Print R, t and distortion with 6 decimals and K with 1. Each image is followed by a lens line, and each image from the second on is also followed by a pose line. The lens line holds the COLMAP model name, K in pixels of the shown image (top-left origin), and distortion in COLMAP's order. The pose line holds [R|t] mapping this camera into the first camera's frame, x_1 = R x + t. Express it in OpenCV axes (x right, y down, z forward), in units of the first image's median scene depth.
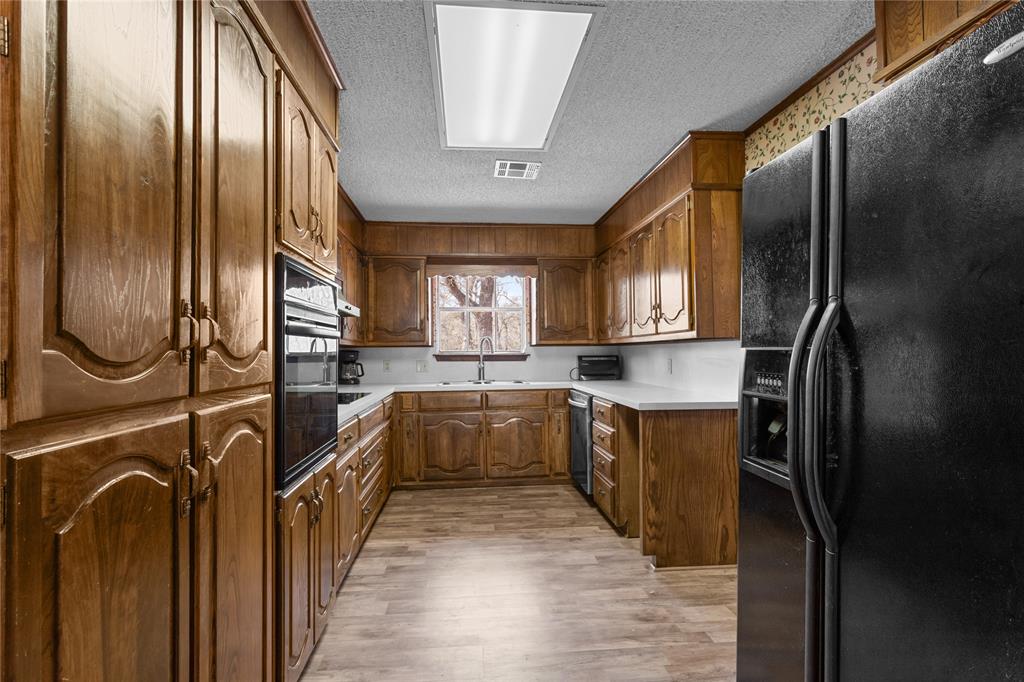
lens RADIAL K [[489.5, 0, 512.9], [0, 489.5, 345.5], [0, 0, 1]] dist [0.001010, 0.001536]
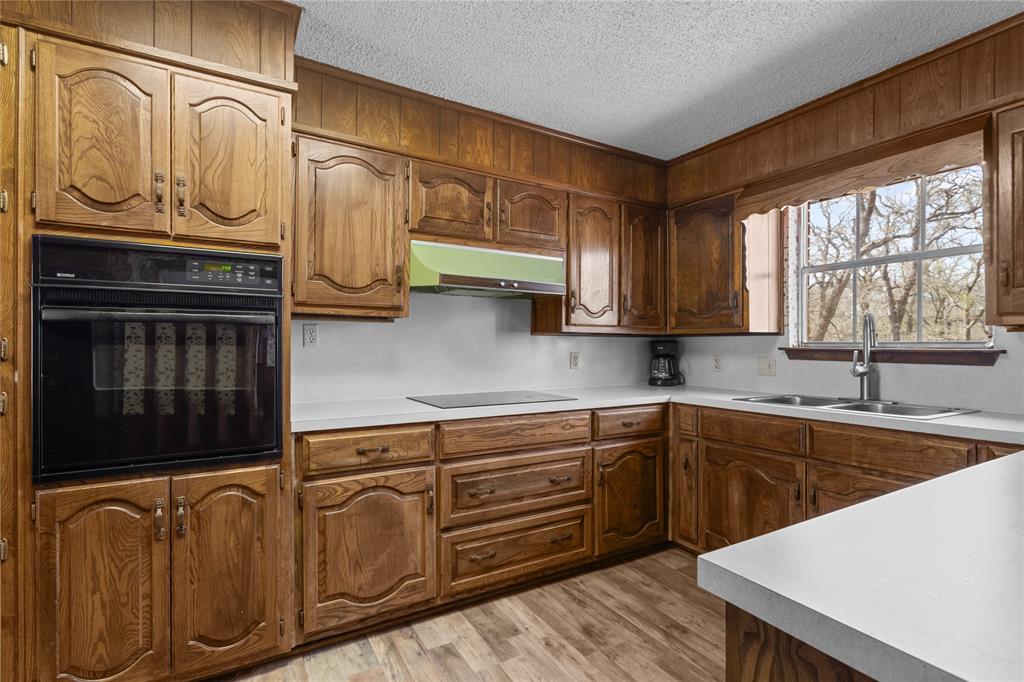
lens RADIAL K [[489.5, 0, 513.8], [0, 489.5, 342.4], [0, 0, 1]] dist [0.001010, 0.001536]
pose [[0.420924, 0.004587, -0.907084, 0.325150], [0.004083, 0.999968, 0.006952, 0.008679], [0.907087, -0.006630, 0.420891, 0.605838]]
